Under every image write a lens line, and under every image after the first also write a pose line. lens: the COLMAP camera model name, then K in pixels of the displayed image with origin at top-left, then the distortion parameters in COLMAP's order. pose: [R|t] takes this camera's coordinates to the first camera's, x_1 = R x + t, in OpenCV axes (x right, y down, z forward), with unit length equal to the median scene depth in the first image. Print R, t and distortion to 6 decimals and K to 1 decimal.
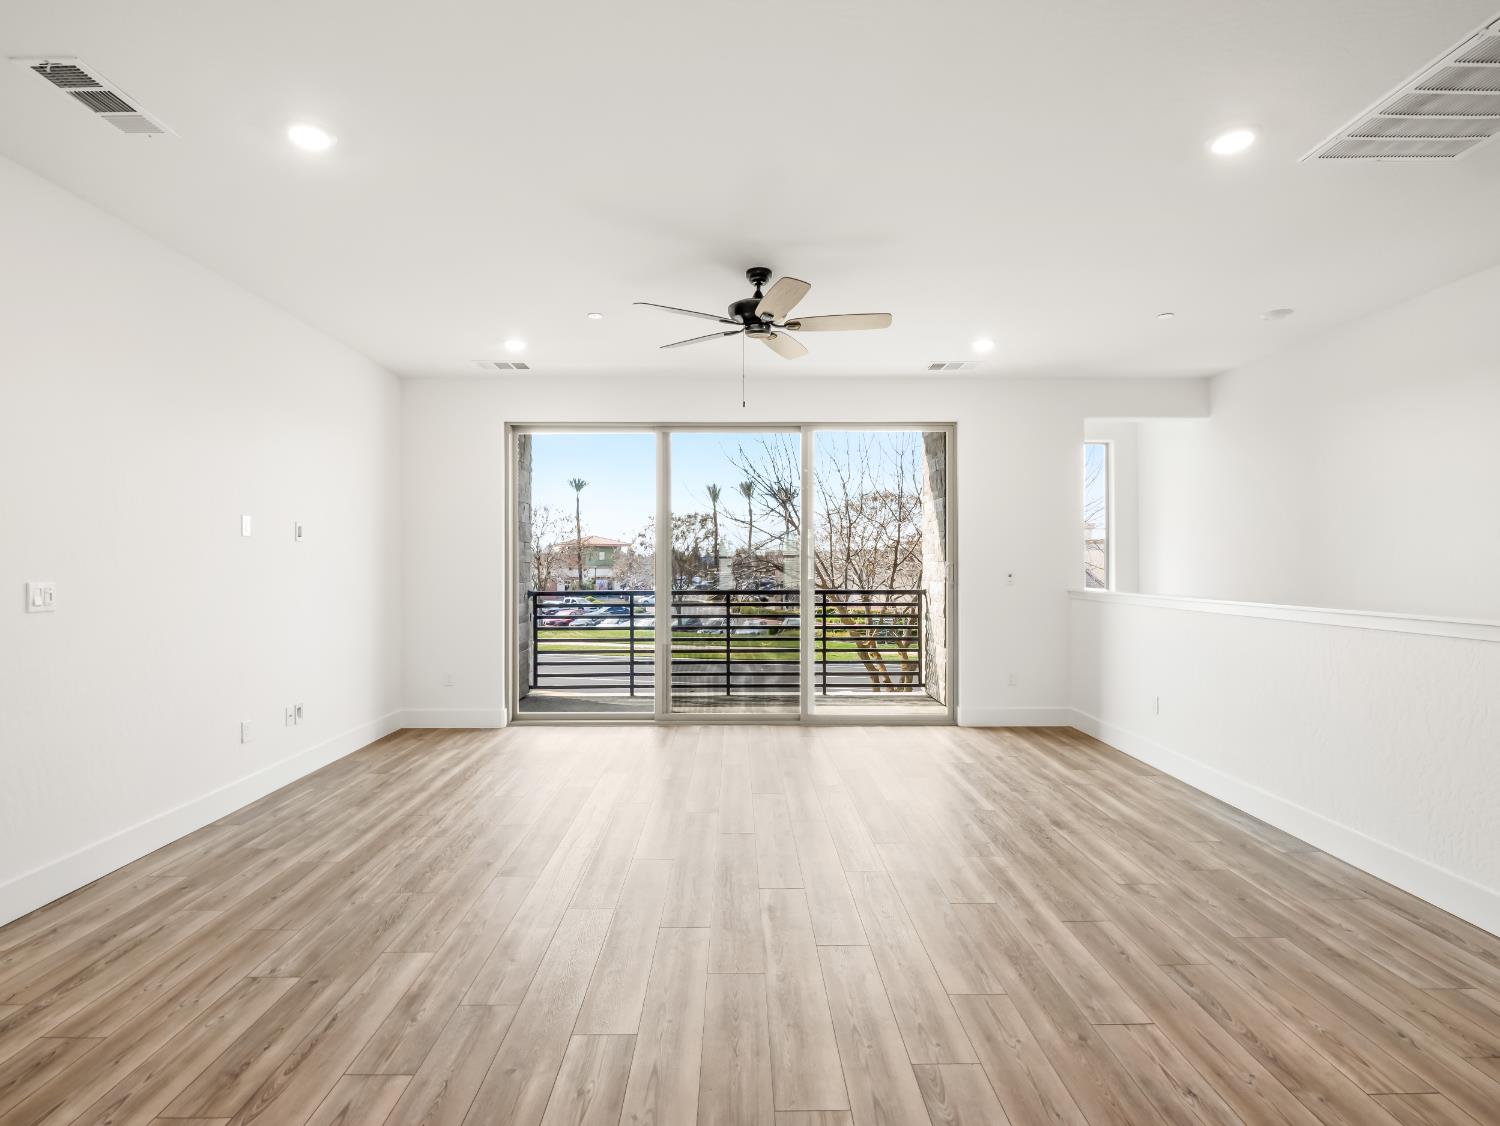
lens RADIAL K [[760.8, 0, 745.6], [0, 760.8, 558.3], [0, 0, 1]] dist [-0.002320, -0.001032]
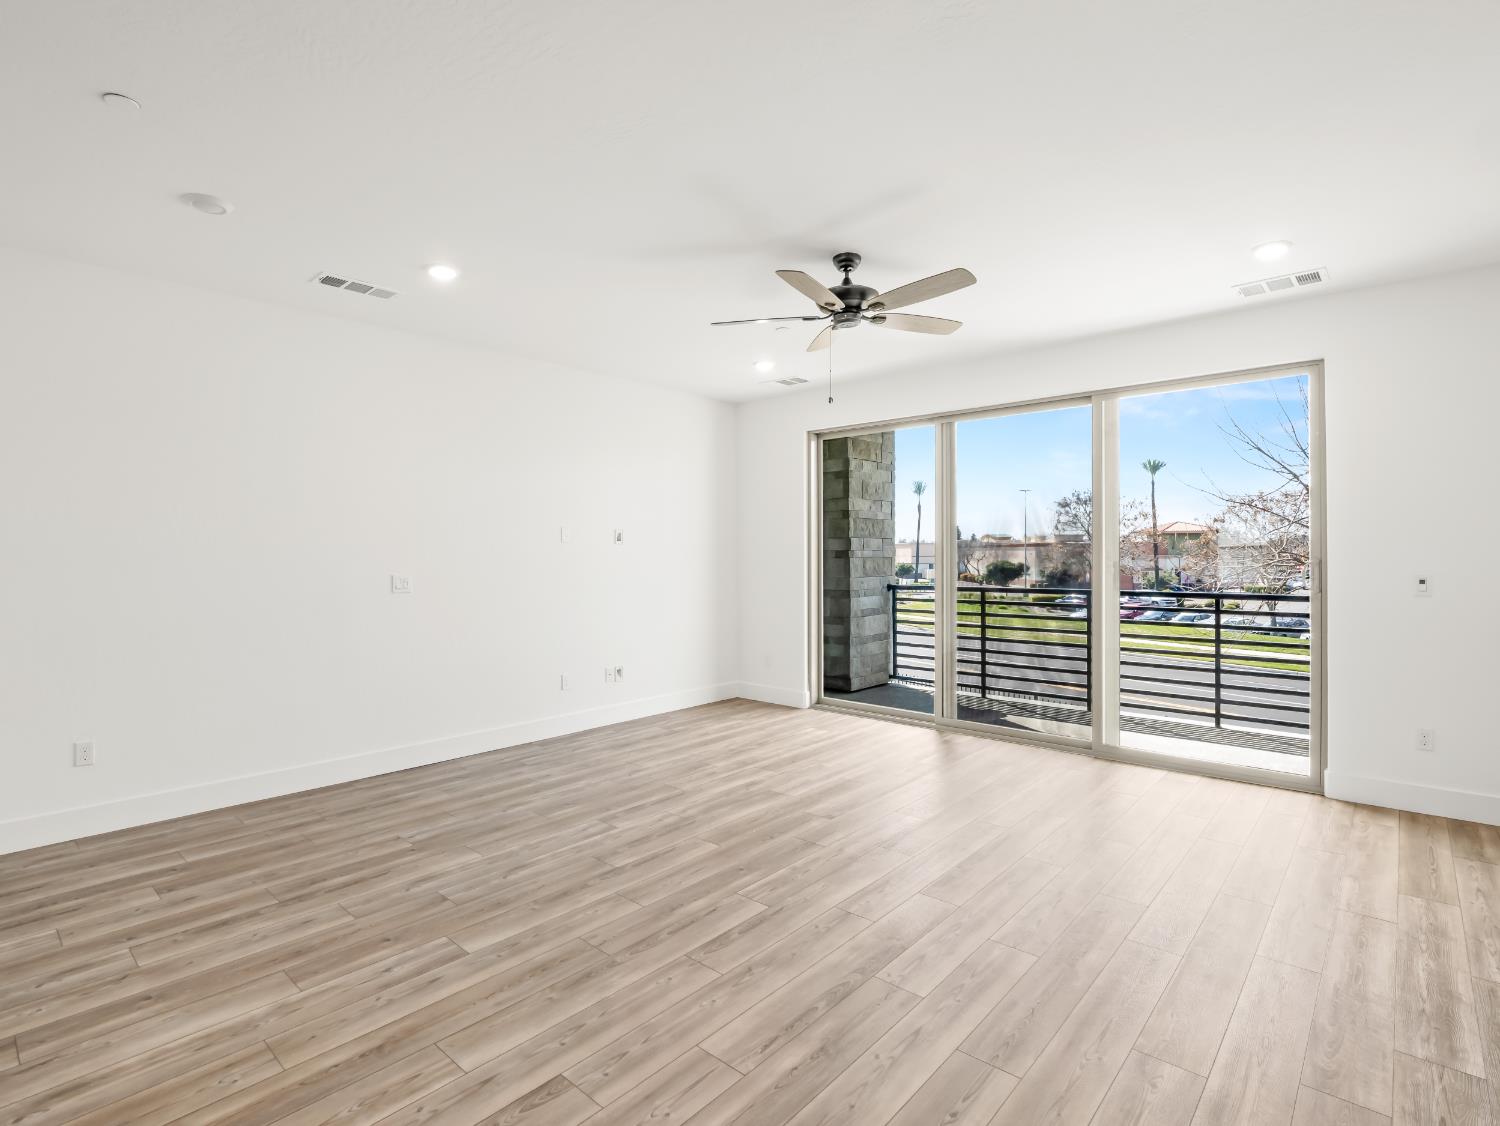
lens RADIAL K [[744.7, 0, 746.4], [0, 744.7, 551.8], [0, 0, 1]] dist [0.000883, -0.005900]
pose [[0.736313, -0.003631, -0.676631, 0.362679], [0.007569, 0.999967, 0.002871, -0.009233], [0.676599, -0.007235, 0.736316, 0.152043]]
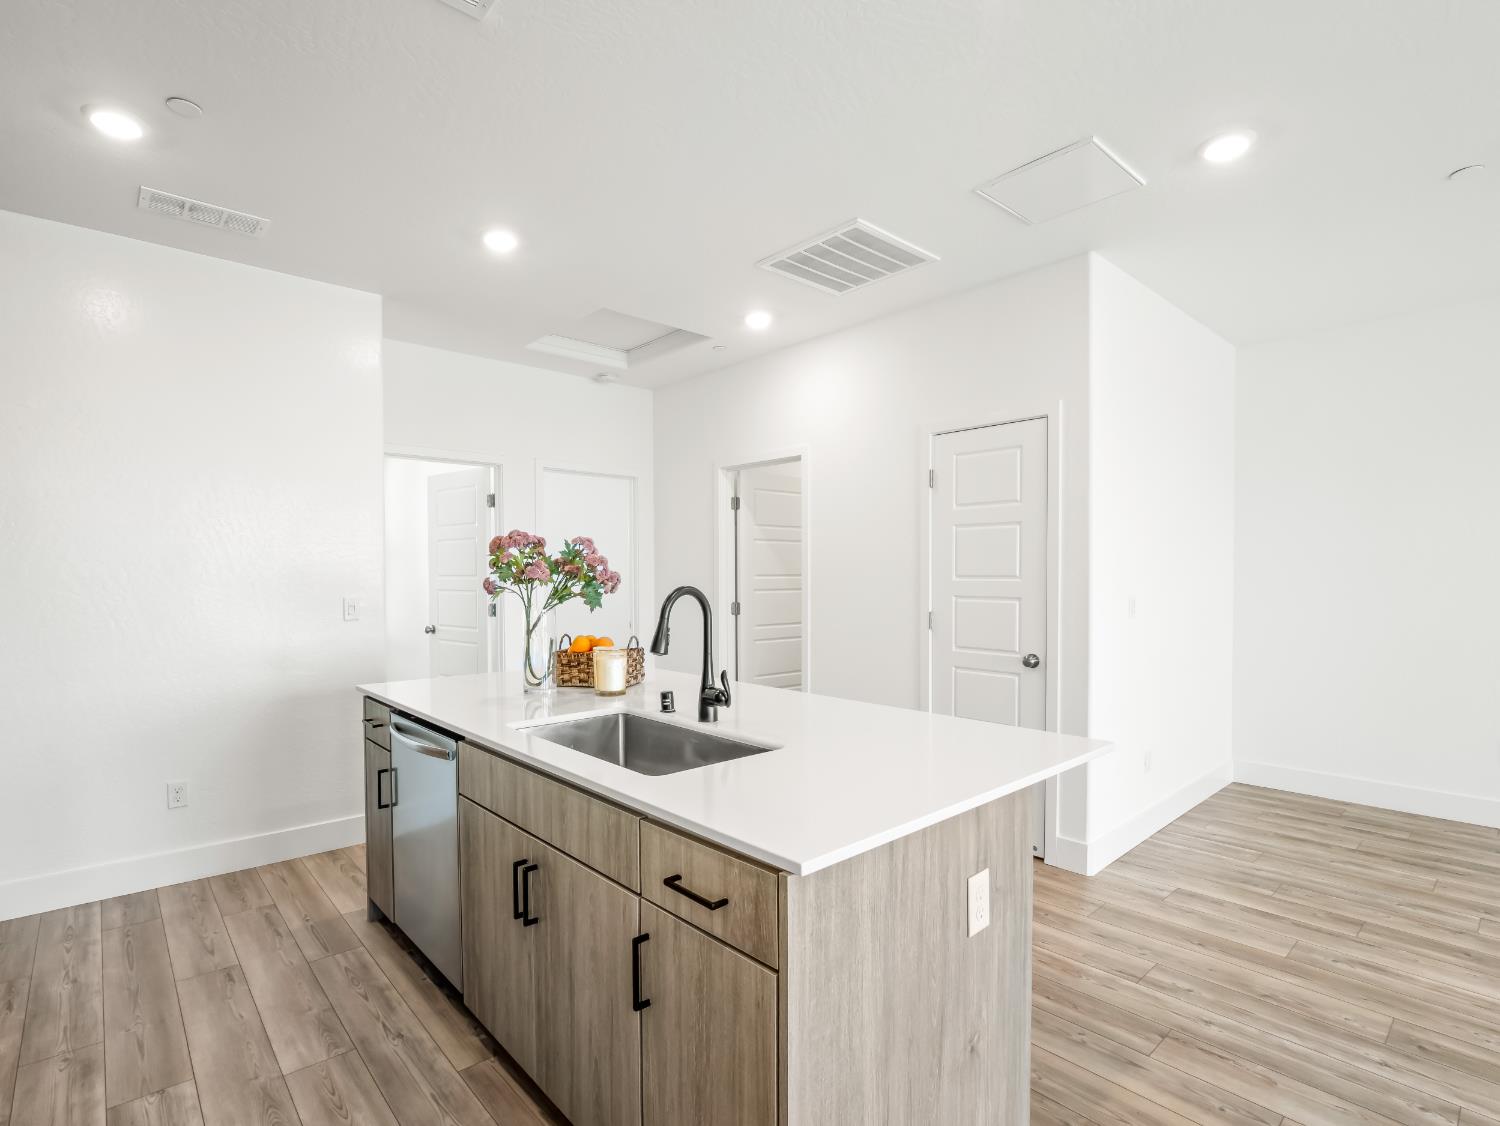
lens RADIAL K [[733.6, 0, 743.0], [0, 733.6, 597.2], [0, 0, 1]] dist [-0.016584, 0.000234]
pose [[-0.752060, 0.024029, -0.658656, 0.478680], [0.006106, 0.999546, 0.029494, -0.007554], [0.659066, 0.018160, -0.751866, 0.258793]]
